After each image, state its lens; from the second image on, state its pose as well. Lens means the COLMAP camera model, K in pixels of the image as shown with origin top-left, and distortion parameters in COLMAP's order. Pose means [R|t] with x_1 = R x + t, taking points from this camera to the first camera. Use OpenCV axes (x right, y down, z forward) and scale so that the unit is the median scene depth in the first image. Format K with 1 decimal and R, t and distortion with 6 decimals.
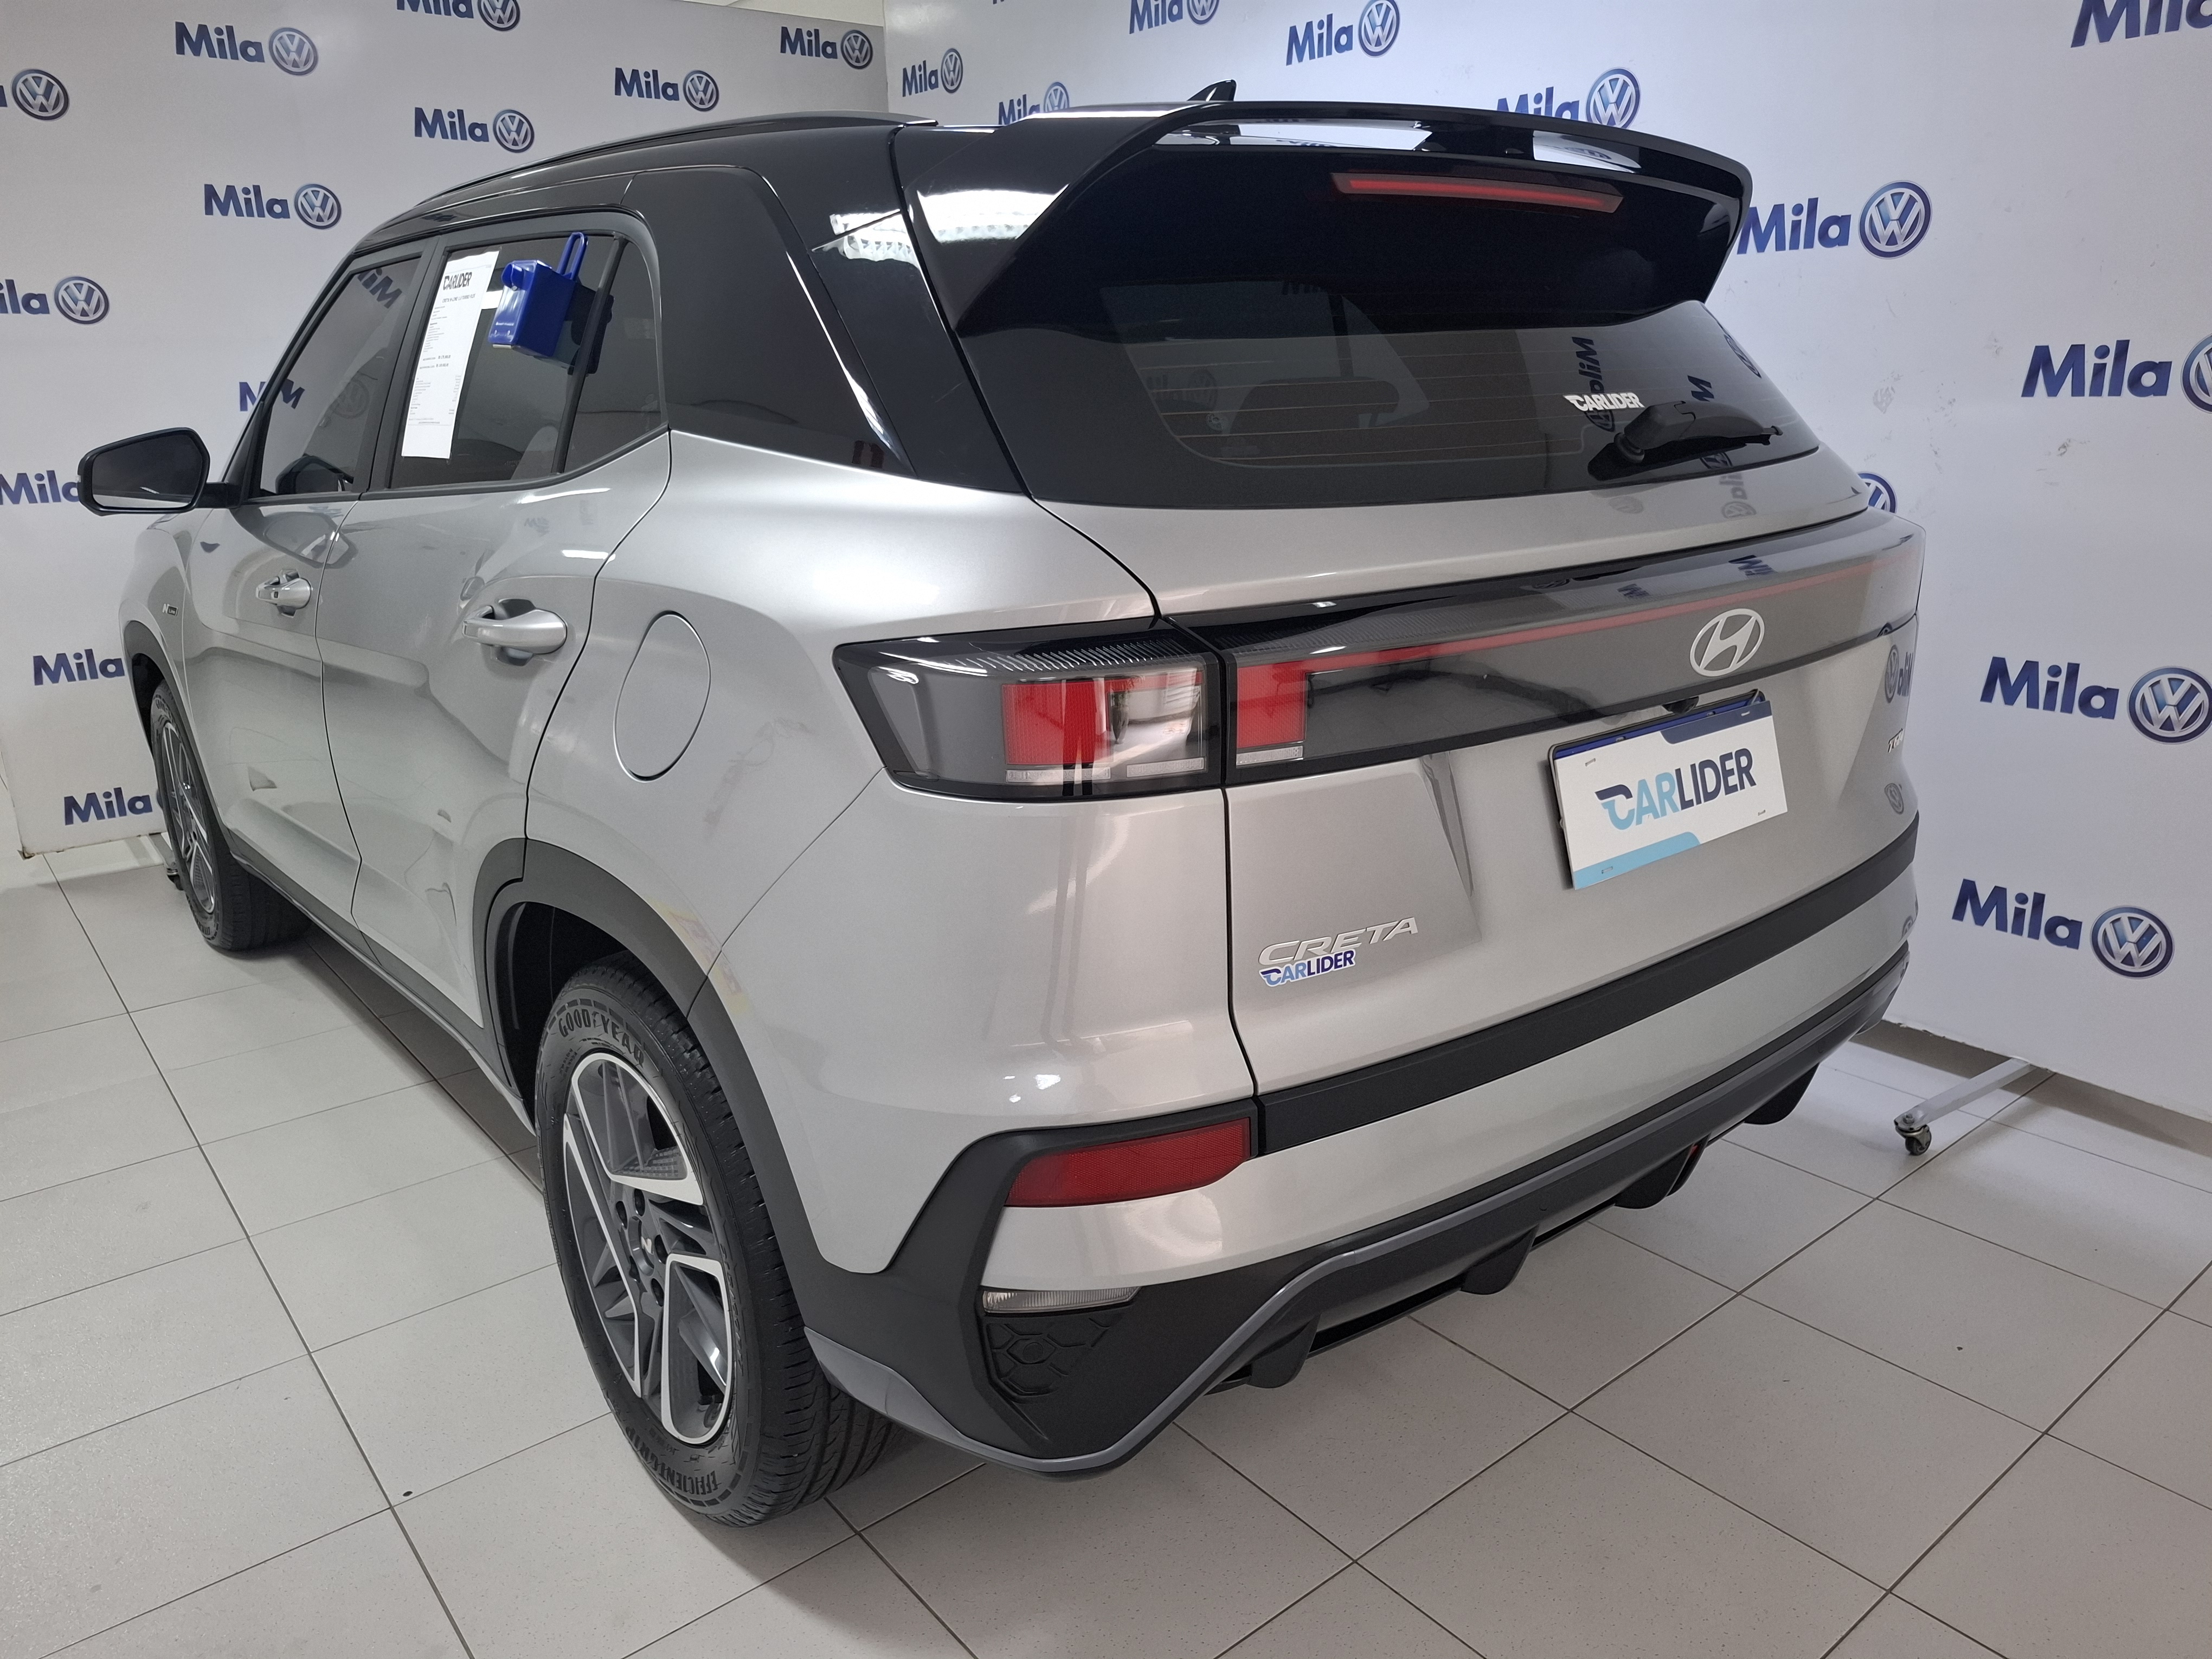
lens RADIAL K [[1596.9, 0, 1118.2], [0, 1596.9, 838.0], [0, 0, 1]] dist [0.064771, -0.049704]
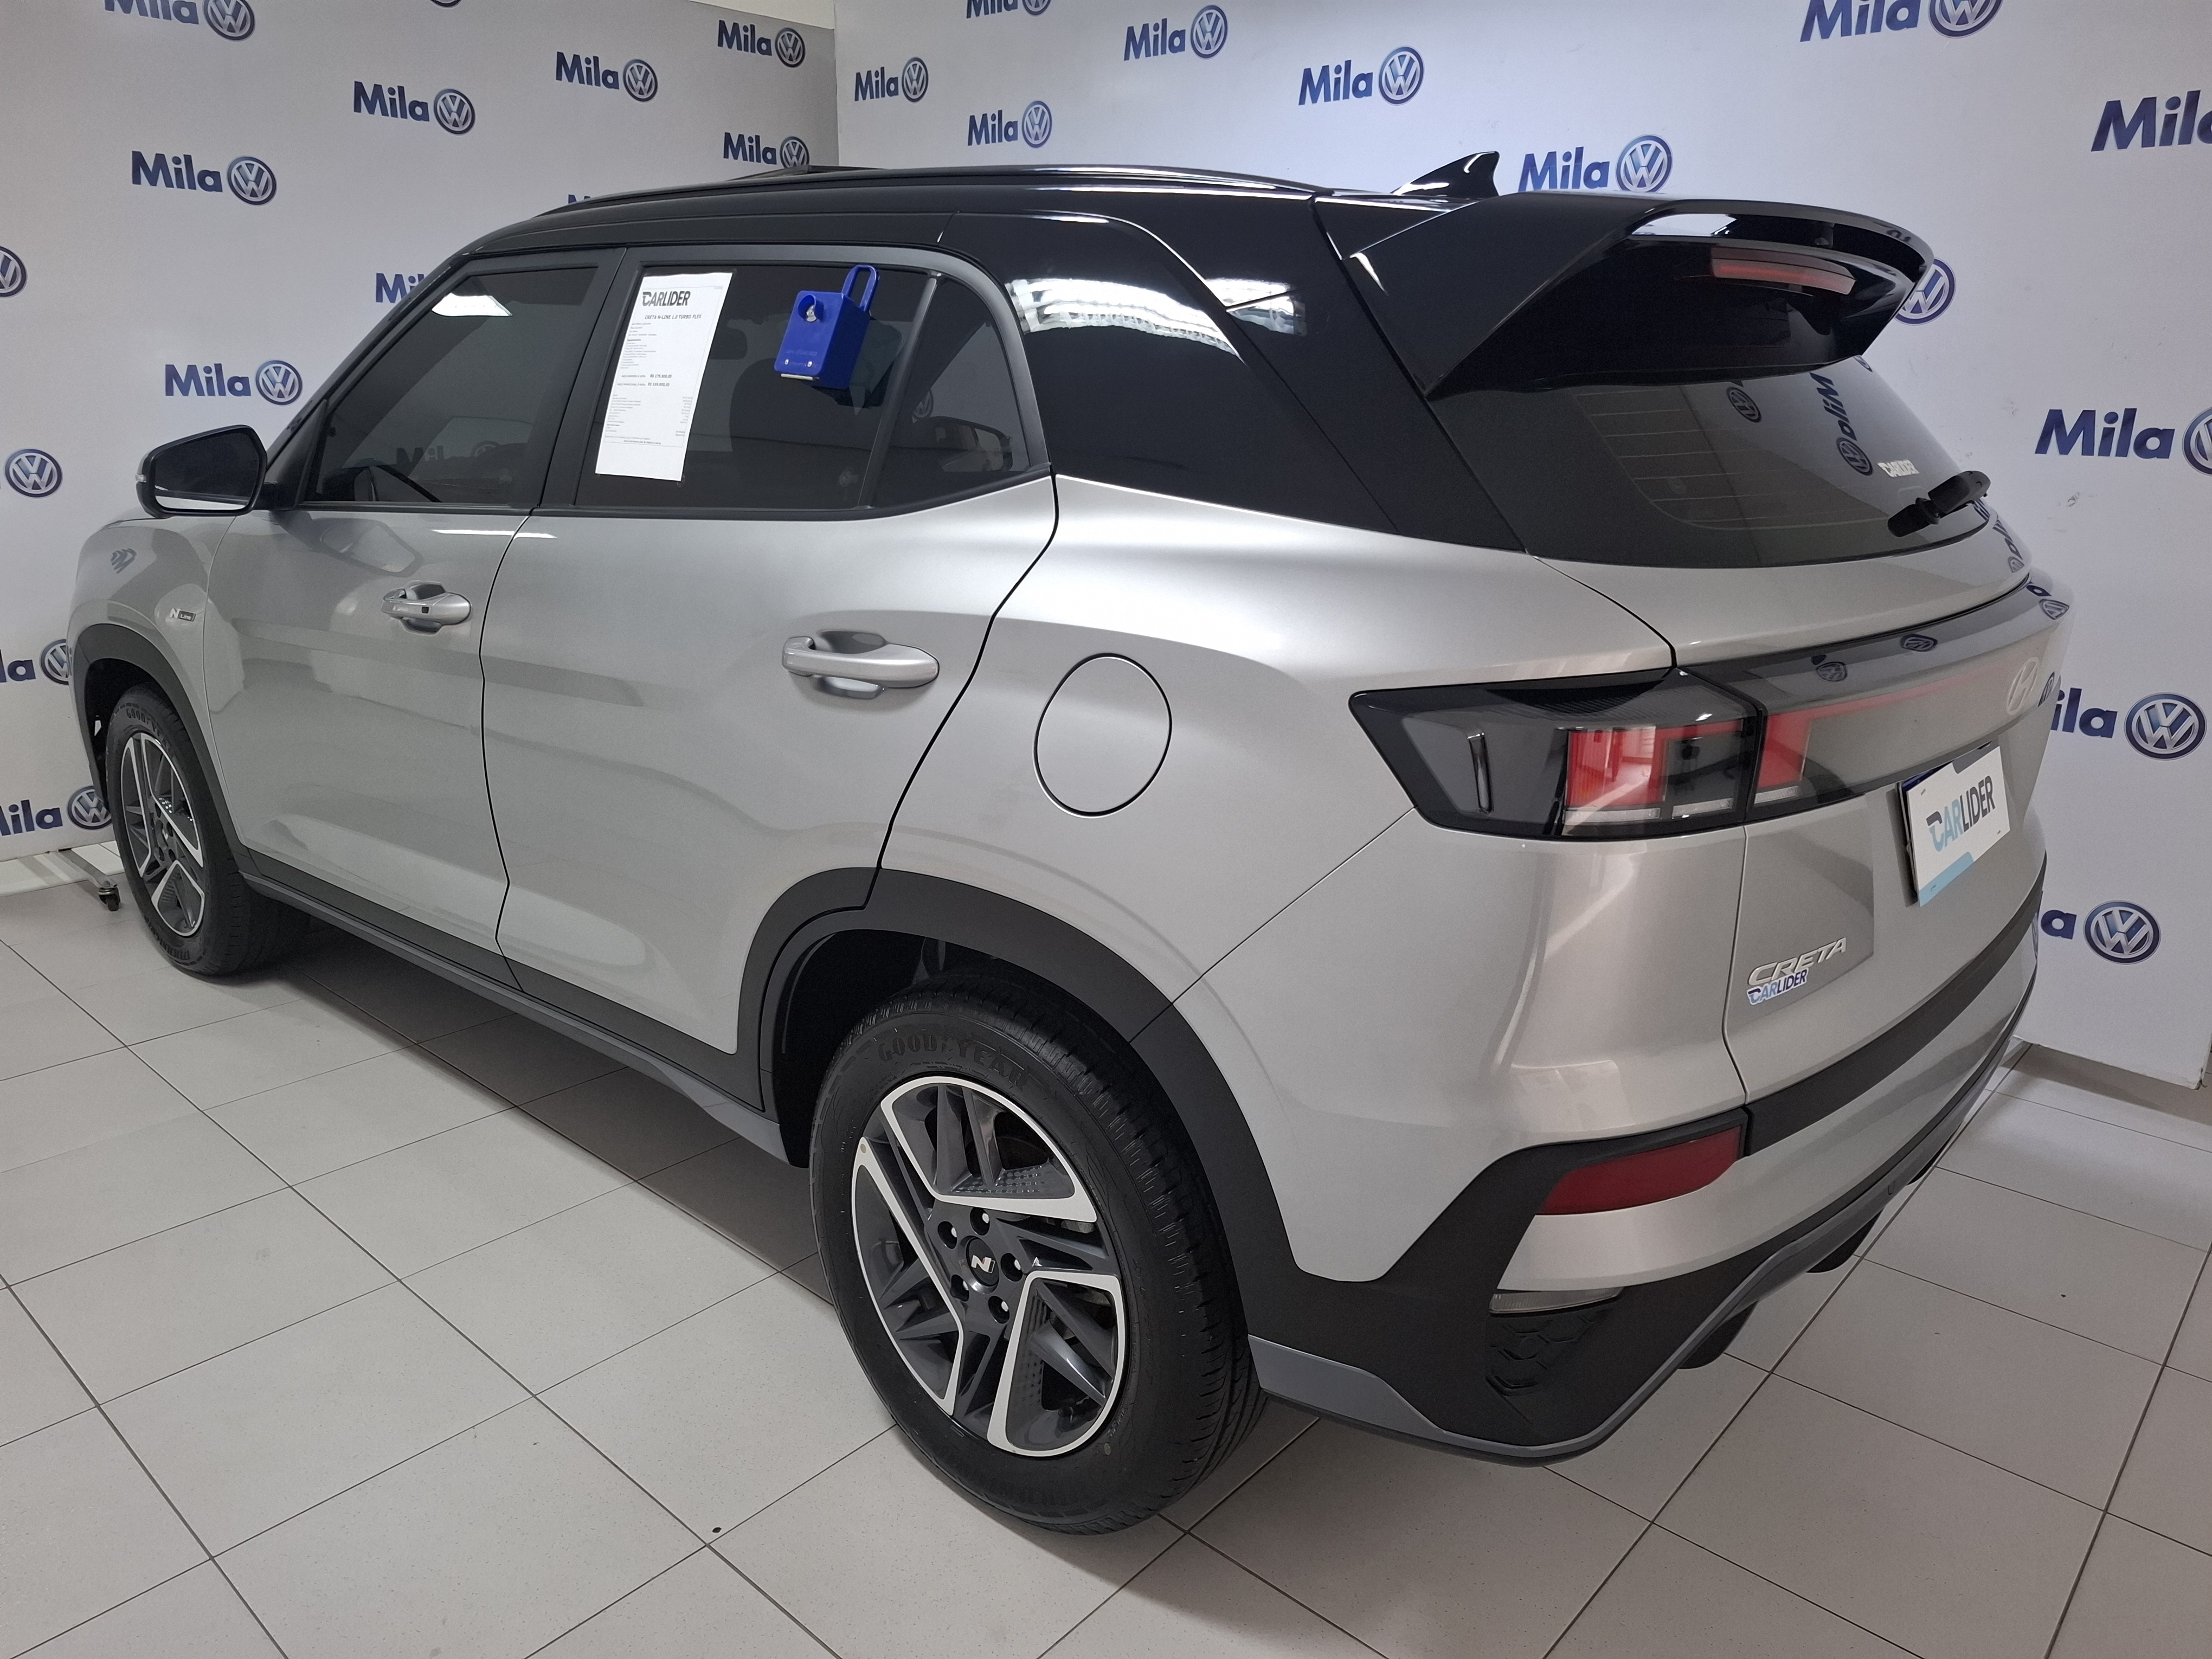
lens RADIAL K [[1596.9, 0, 1091.5], [0, 1596.9, 824.5], [0, 0, 1]] dist [0.064771, -0.049704]
pose [[0.986530, -0.009022, 0.163334, -0.296561], [0.009352, 0.999955, -0.001249, -0.018309], [-0.163315, 0.002759, 0.986570, -0.010869]]
